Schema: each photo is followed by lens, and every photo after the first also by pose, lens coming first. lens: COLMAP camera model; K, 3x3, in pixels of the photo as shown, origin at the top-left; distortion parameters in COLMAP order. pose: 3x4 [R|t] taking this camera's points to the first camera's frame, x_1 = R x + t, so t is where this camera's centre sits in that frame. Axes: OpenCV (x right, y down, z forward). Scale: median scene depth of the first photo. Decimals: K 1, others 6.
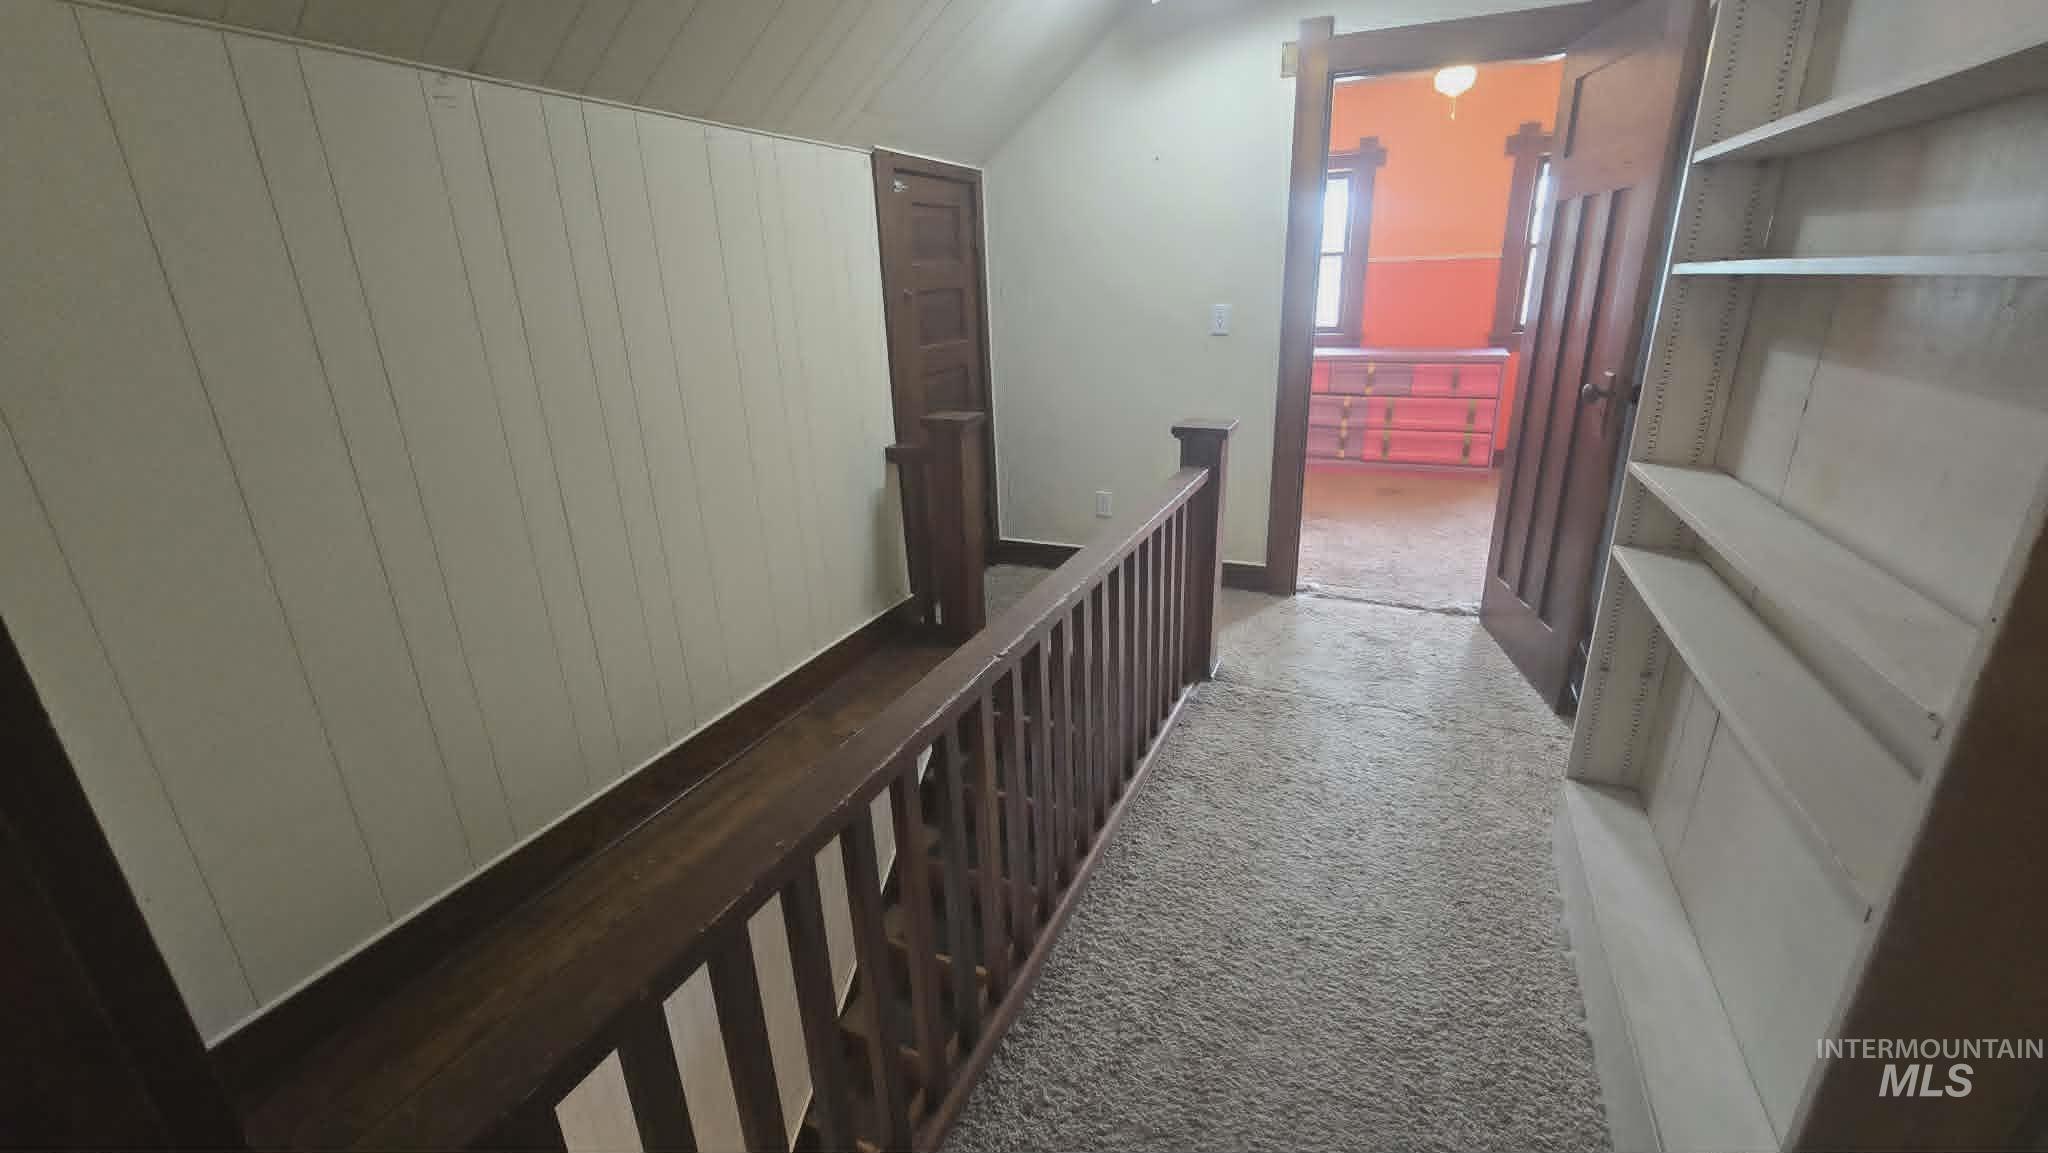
lens RADIAL K [[844.6, 0, 1015.4], [0, 844.6, 571.3], [0, 0, 1]] dist [-0.001134, -0.000009]
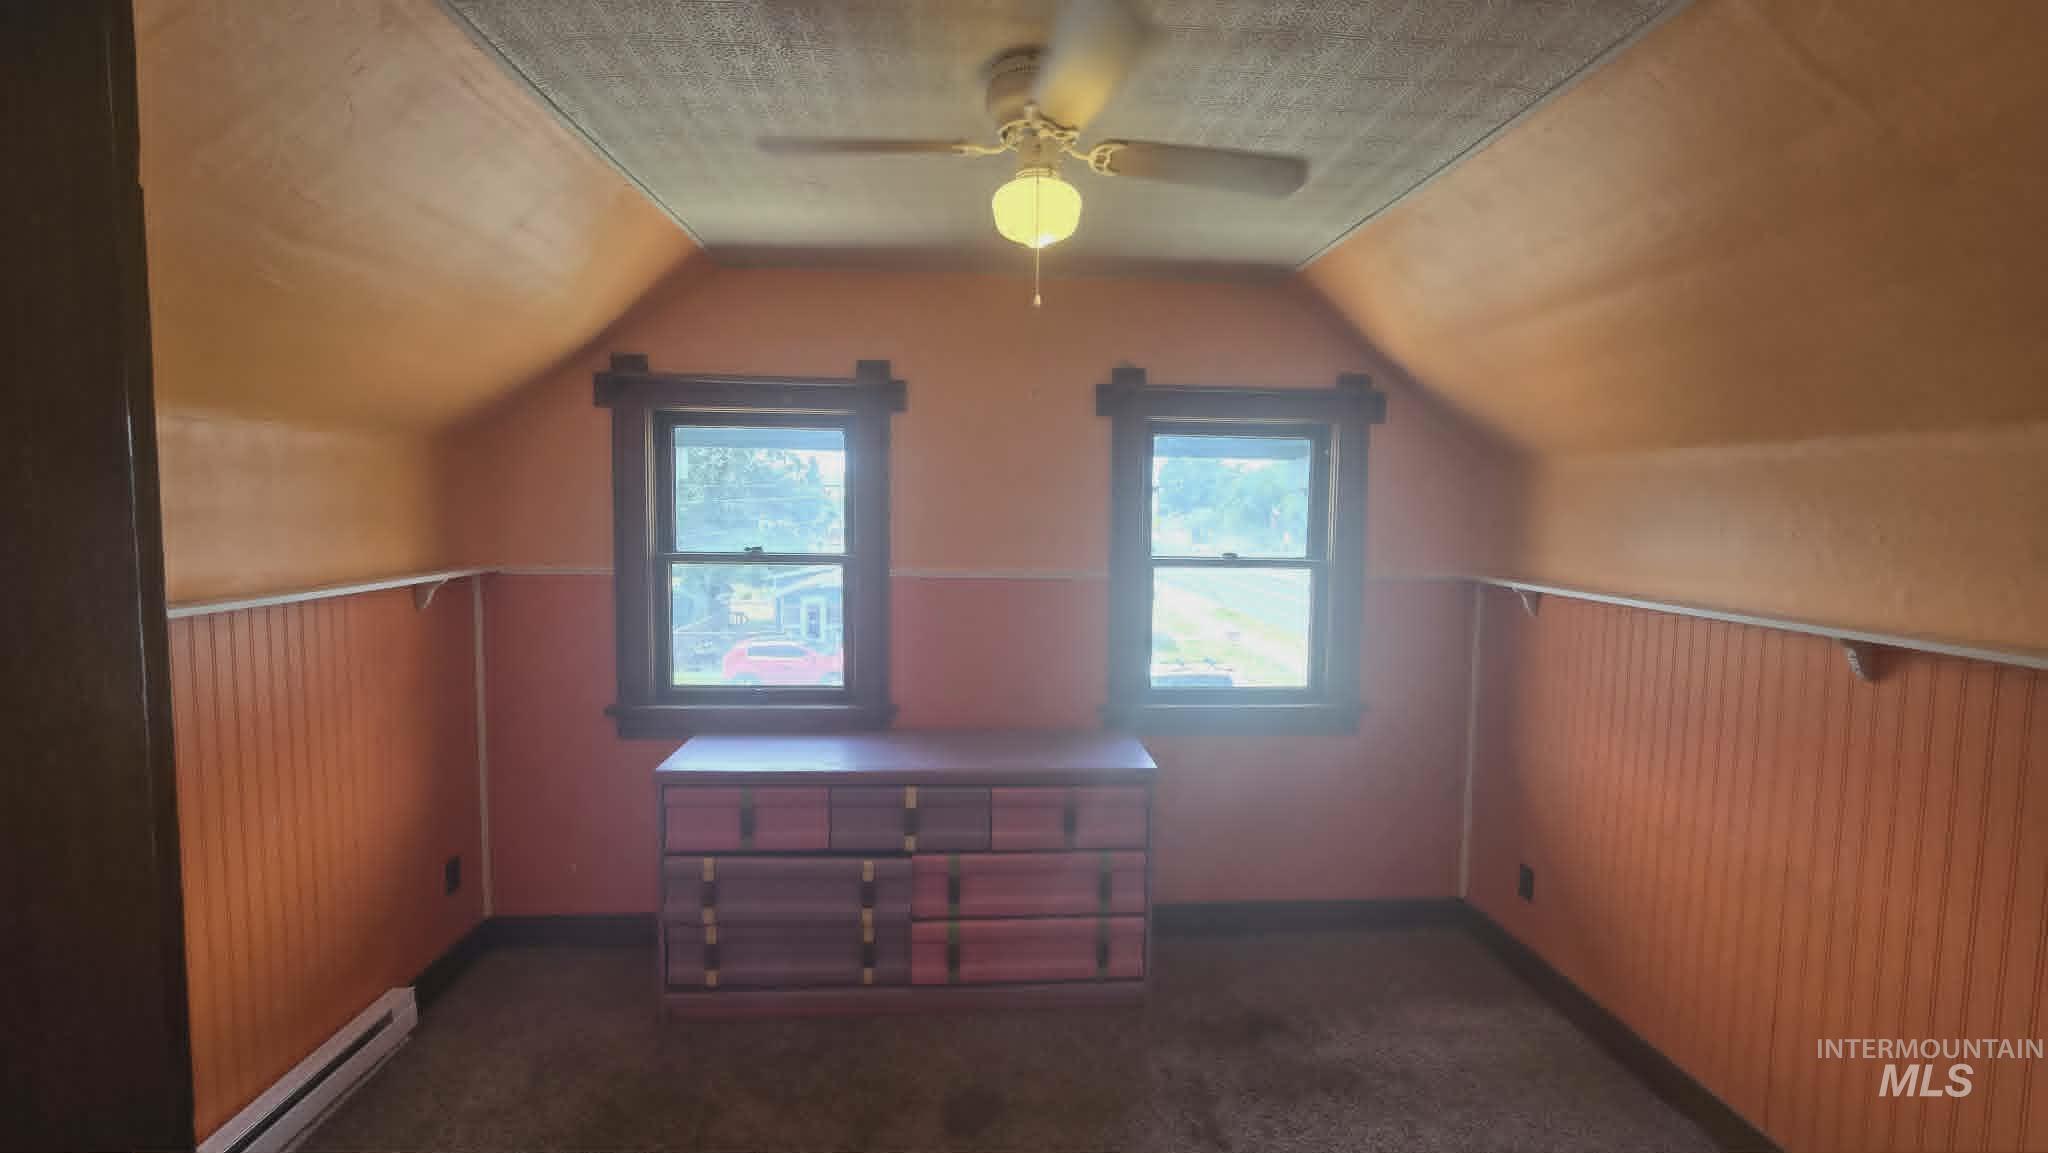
lens RADIAL K [[844.6, 0, 1021.1], [0, 844.6, 573.7], [0, 0, 1]] dist [-0.001134, -0.000009]
pose [[0.875322, 0.016435, 0.483261, 0.239347], [0.111334, 0.965719, -0.234501, -0.240879], [-0.470548, 0.259067, 0.843486, 0.527660]]
